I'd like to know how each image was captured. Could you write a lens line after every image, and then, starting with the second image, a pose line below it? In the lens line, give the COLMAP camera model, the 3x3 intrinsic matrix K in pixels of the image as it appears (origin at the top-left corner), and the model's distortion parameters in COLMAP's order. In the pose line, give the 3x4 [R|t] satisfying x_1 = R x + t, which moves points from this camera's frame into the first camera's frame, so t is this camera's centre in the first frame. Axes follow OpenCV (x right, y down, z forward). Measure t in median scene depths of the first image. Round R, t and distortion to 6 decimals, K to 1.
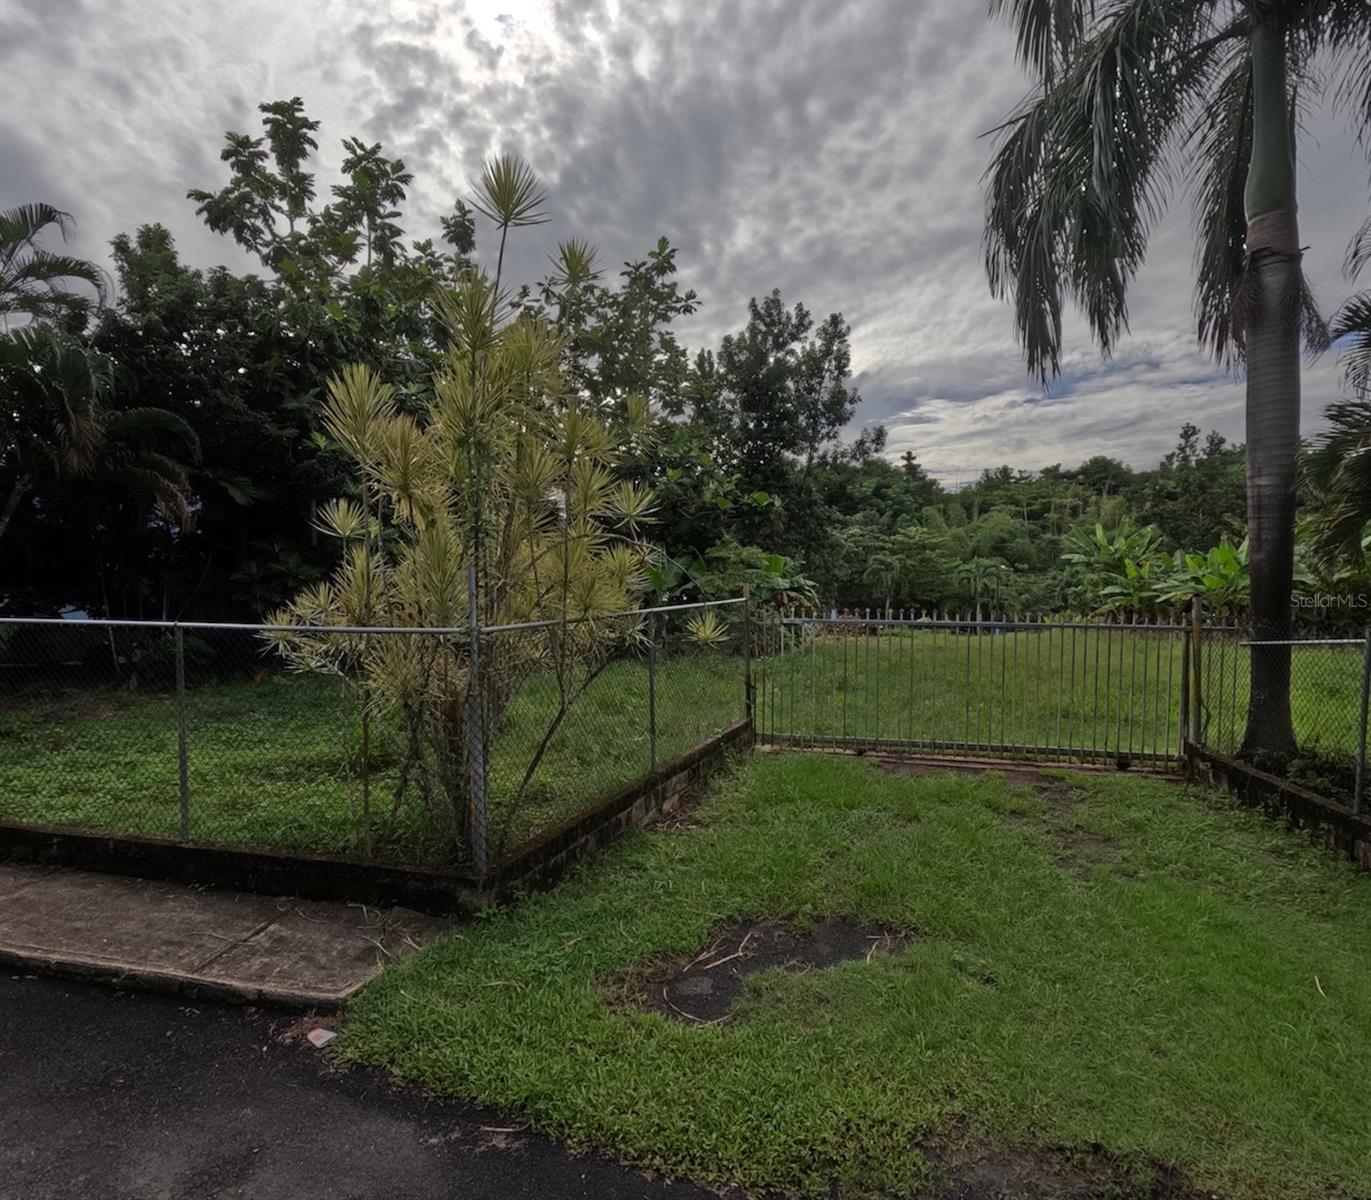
lens RADIAL K [[725.4, 0, 682.3], [0, 725.4, 598.0], [0, 0, 1]] dist [-0.002667, 0.001596]
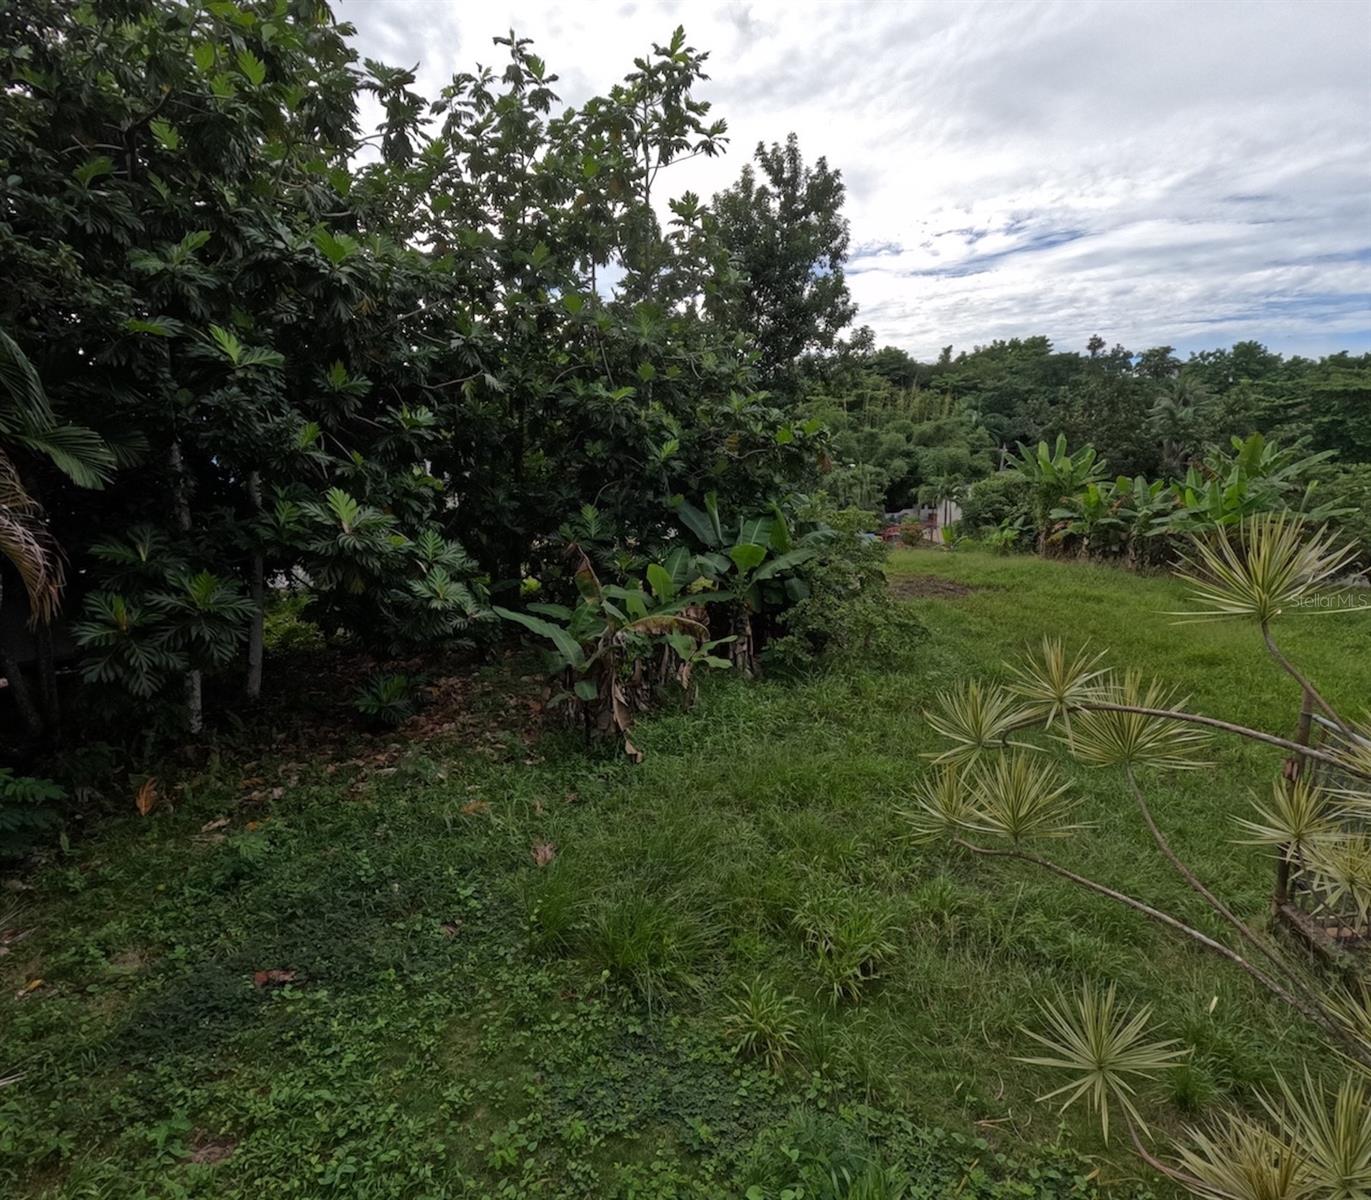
lens RADIAL K [[725.4, 0, 682.9], [0, 725.4, 600.8], [0, 0, 1]] dist [-0.002667, 0.001596]
pose [[0.953709, -0.060929, 0.294493, -0.576020], [0.010661, 0.985495, 0.169367, -0.200180], [-0.300541, -0.158388, 0.940526, 0.649764]]
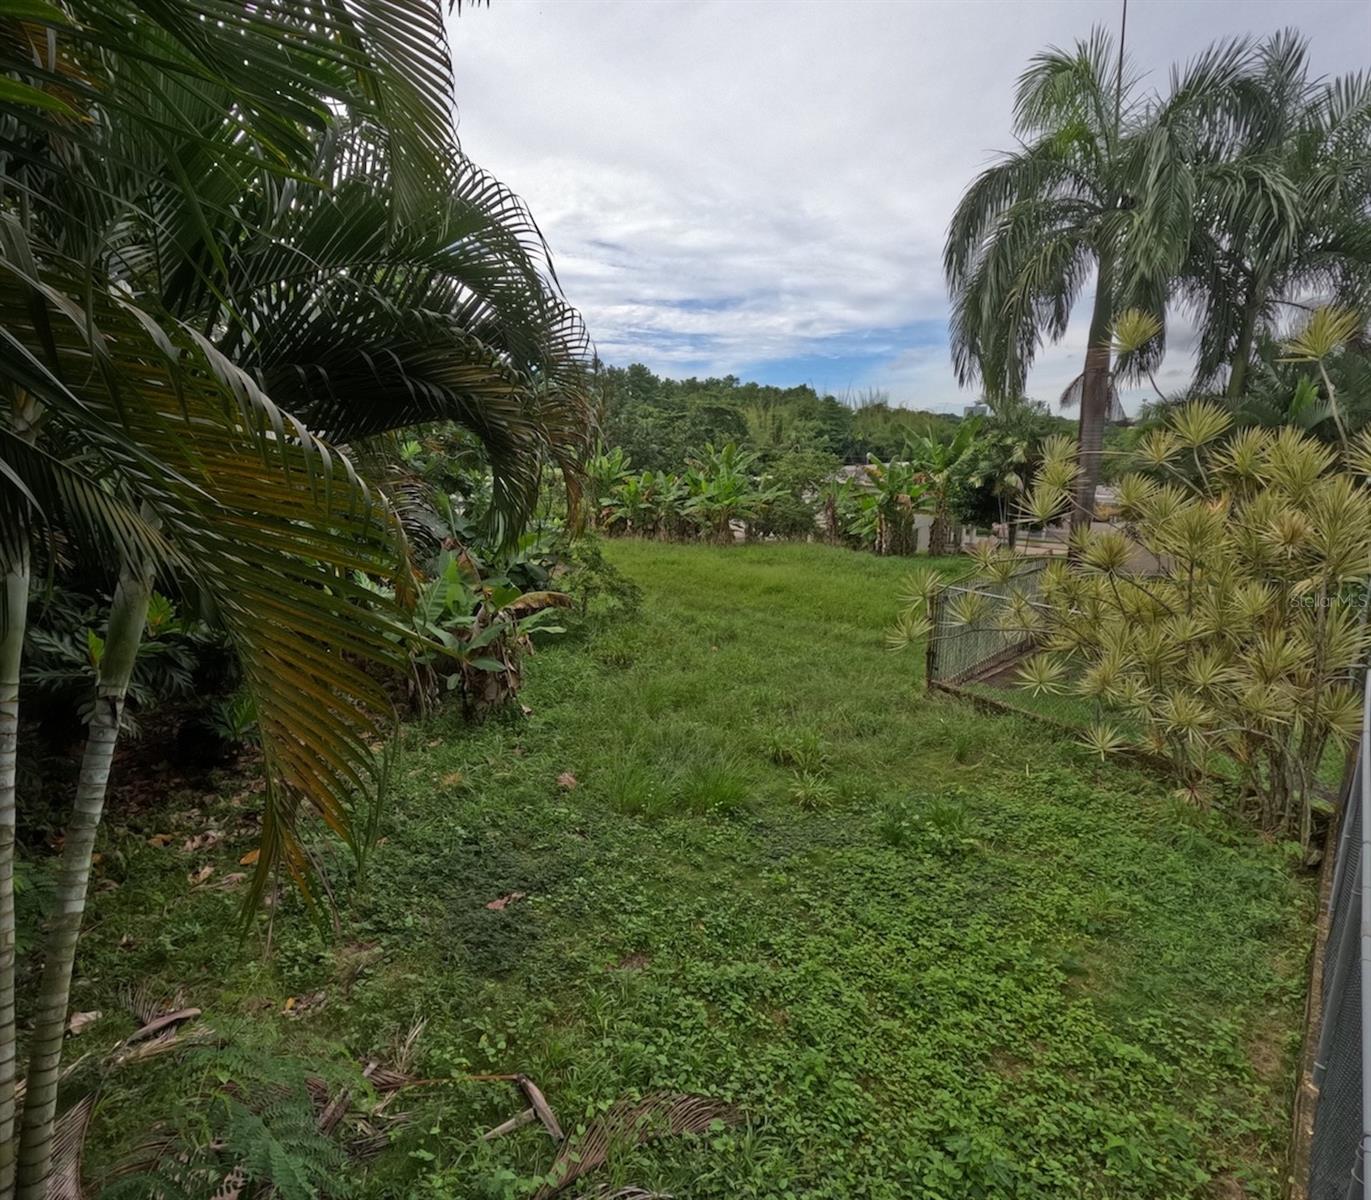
lens RADIAL K [[725.4, 0, 689.4], [0, 725.4, 597.7], [0, 0, 1]] dist [-0.002667, 0.001596]
pose [[0.511634, -0.166456, 0.842925, -1.191749], [0.020415, 0.983133, 0.181752, -0.214320], [-0.858961, -0.075782, 0.506402, 0.771194]]
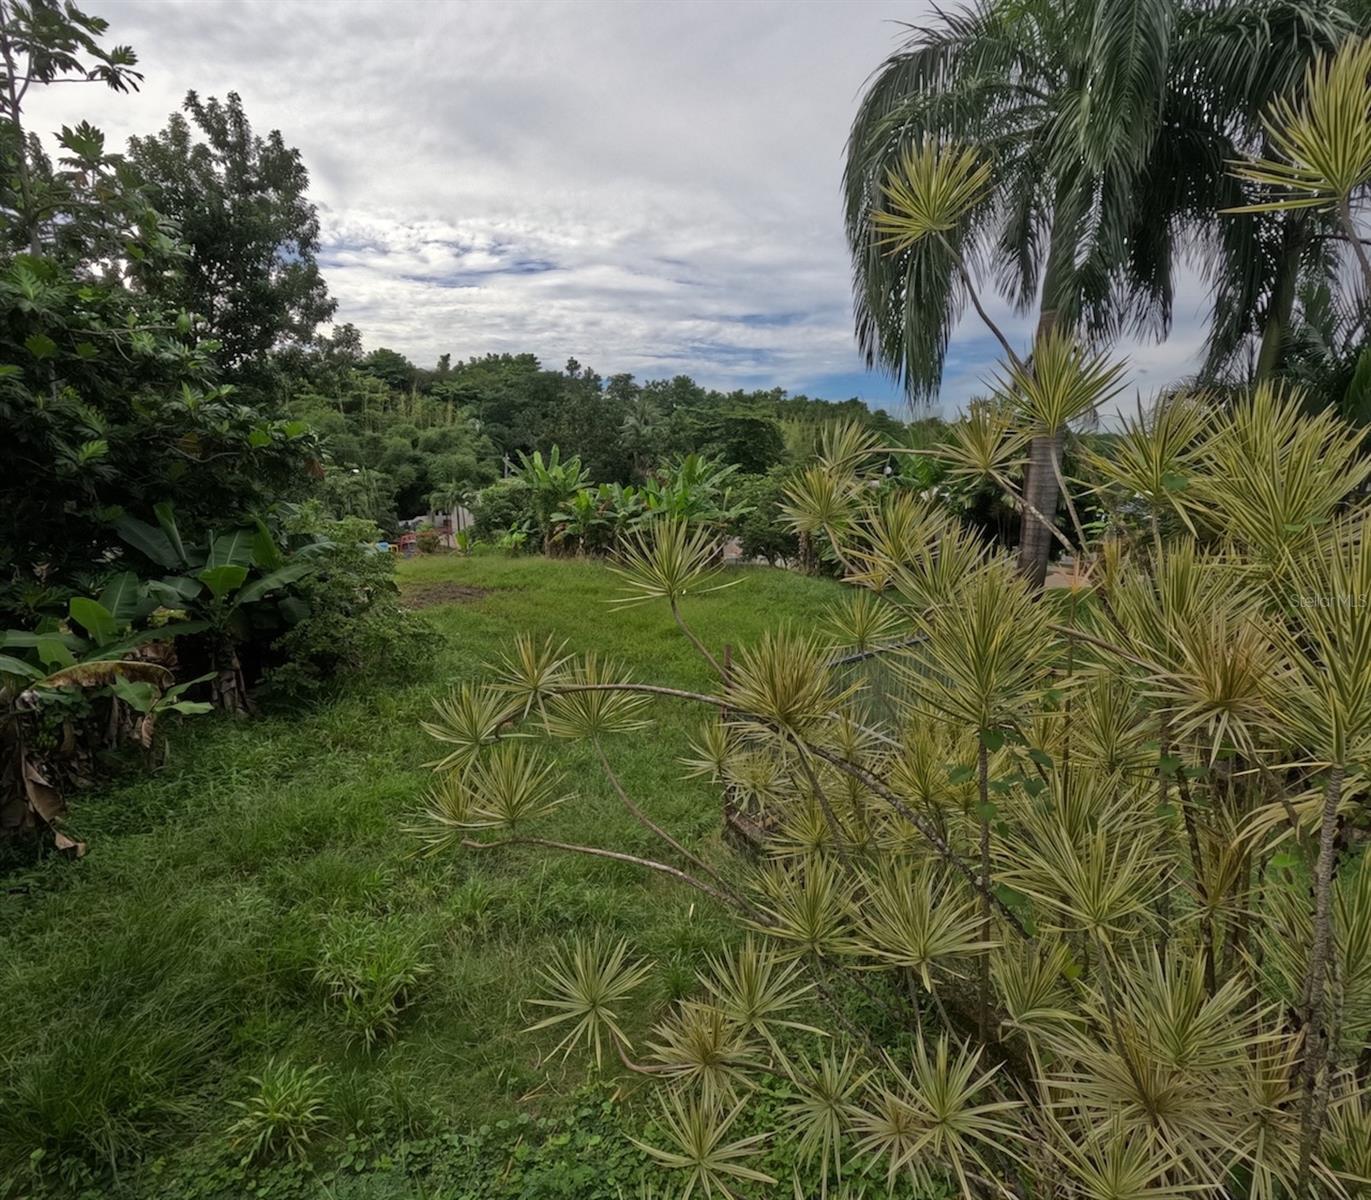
lens RADIAL K [[725.4, 0, 687.5], [0, 725.4, 598.0], [0, 0, 1]] dist [-0.002667, 0.001596]
pose [[0.580663, -0.136852, 0.802559, -0.558729], [0.006930, 0.986566, 0.163215, -0.201907], [-0.814114, -0.089212, 0.573811, 0.635803]]
